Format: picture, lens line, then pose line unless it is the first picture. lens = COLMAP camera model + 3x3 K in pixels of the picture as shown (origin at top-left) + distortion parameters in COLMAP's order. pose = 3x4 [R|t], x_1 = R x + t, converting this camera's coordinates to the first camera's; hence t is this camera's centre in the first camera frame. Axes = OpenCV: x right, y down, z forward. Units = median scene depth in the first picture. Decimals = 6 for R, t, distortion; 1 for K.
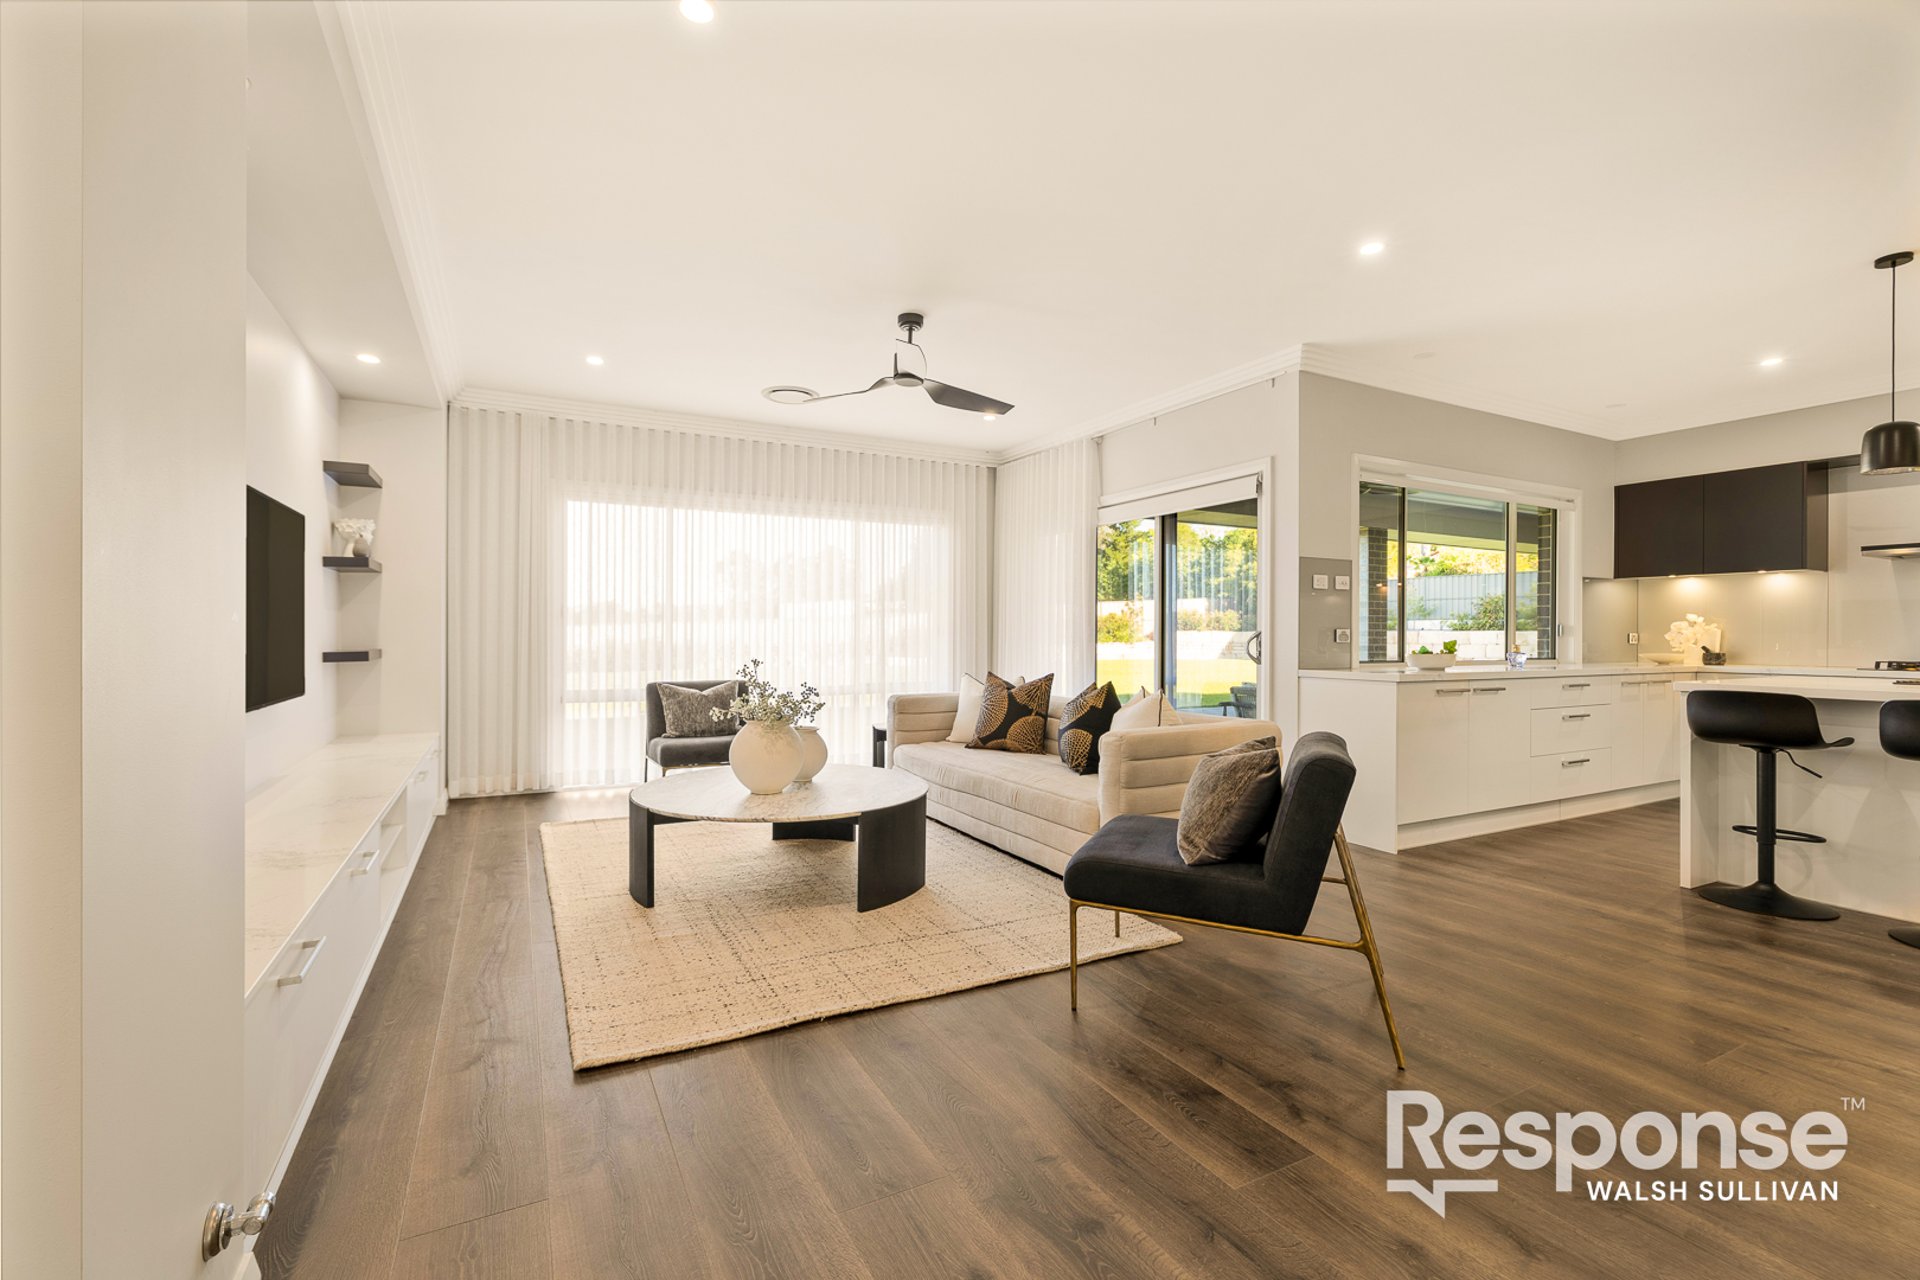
lens RADIAL K [[831.8, 0, 950.9], [0, 831.8, 633.8], [0, 0, 1]] dist [0.002962, 0.000195]
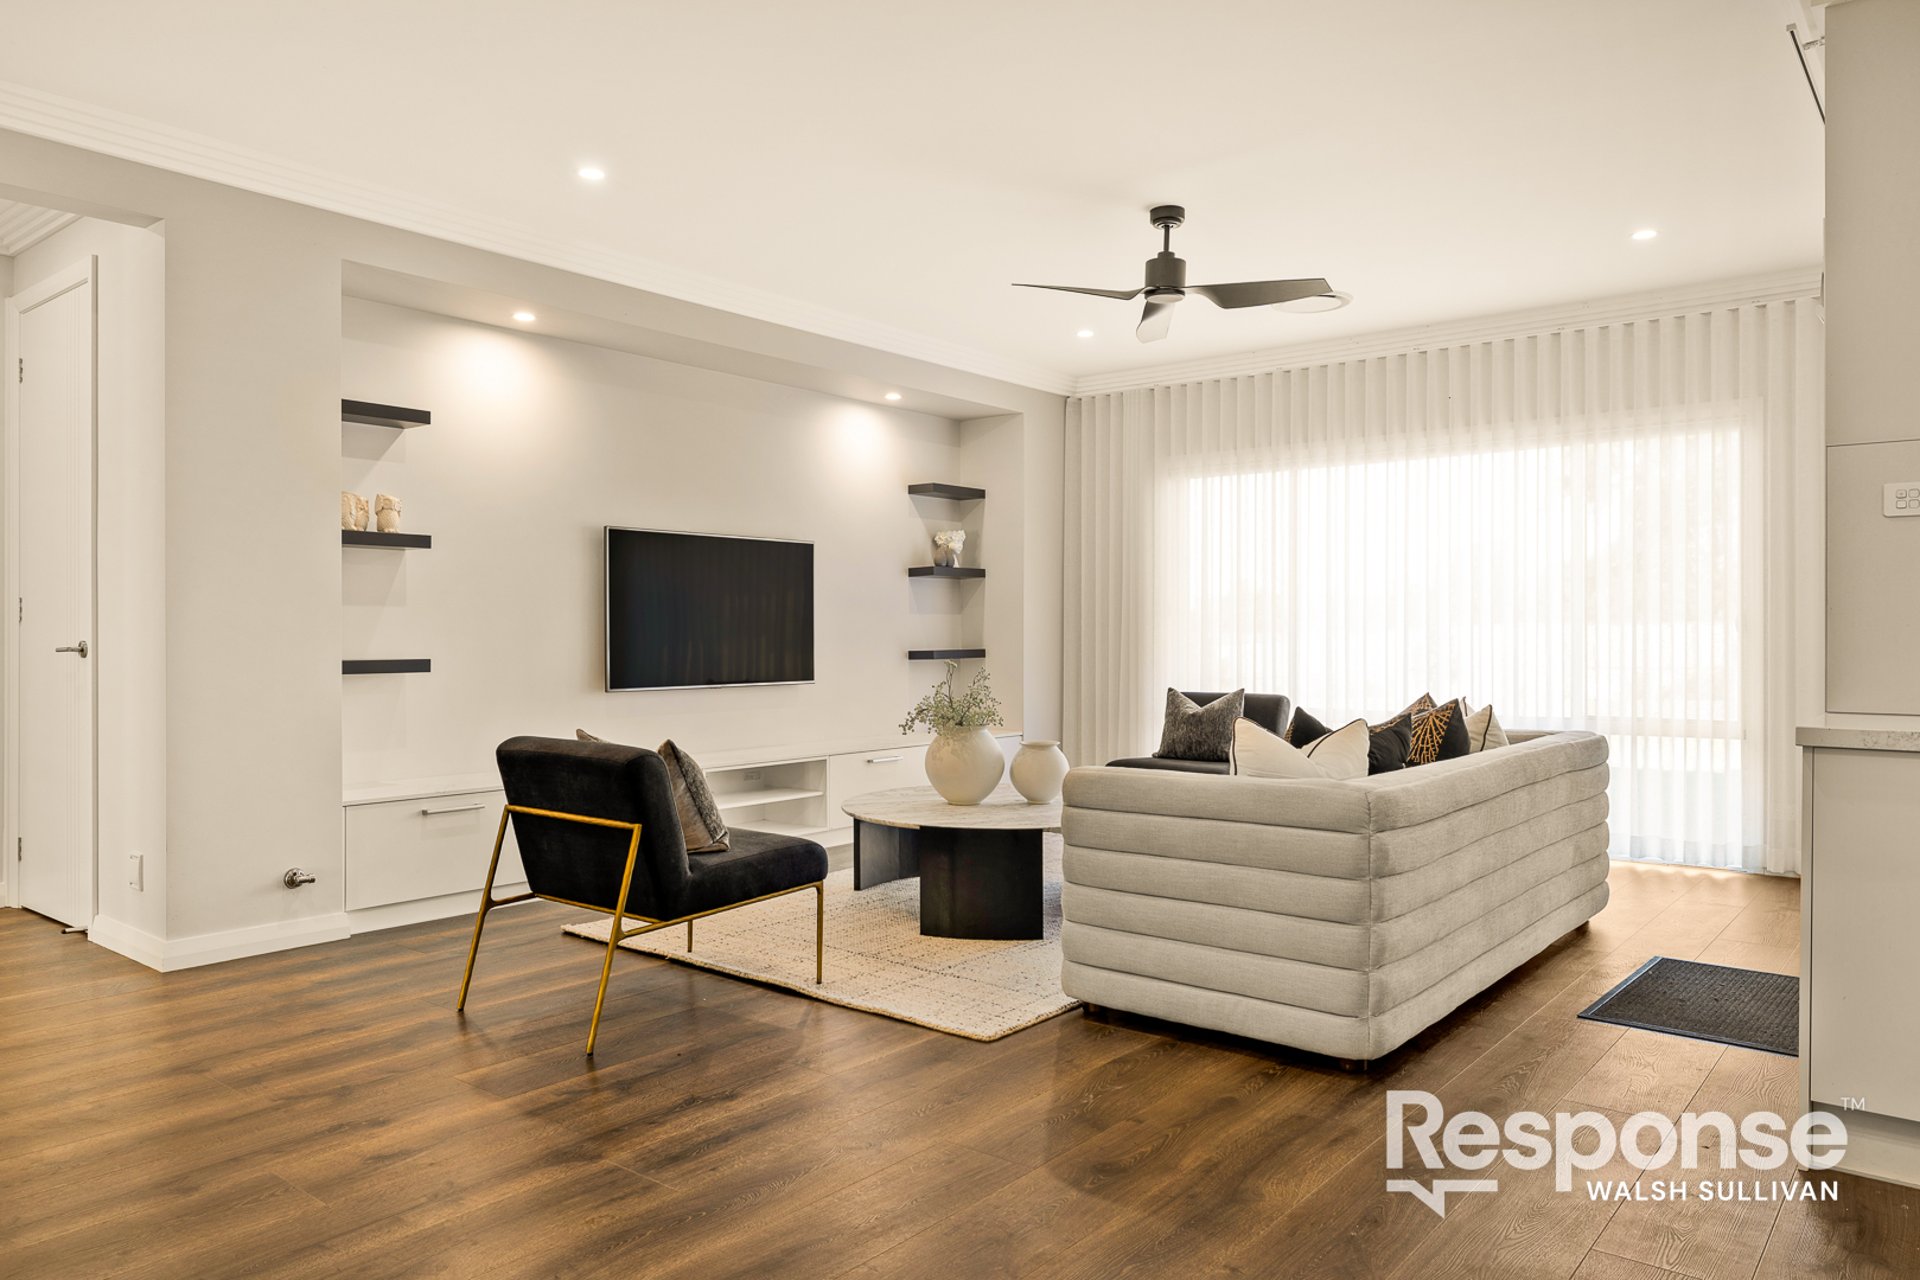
lens RADIAL K [[1277.5, 0, 952.9], [0, 1277.5, 635.9], [0, 0, 1]] dist [0.020676, -0.024112]
pose [[0.389221, 0.000454, -0.921144, 1.026292], [0.004395, 0.999988, 0.002350, -0.000043], [0.921134, -0.004963, 0.389215, 0.401978]]
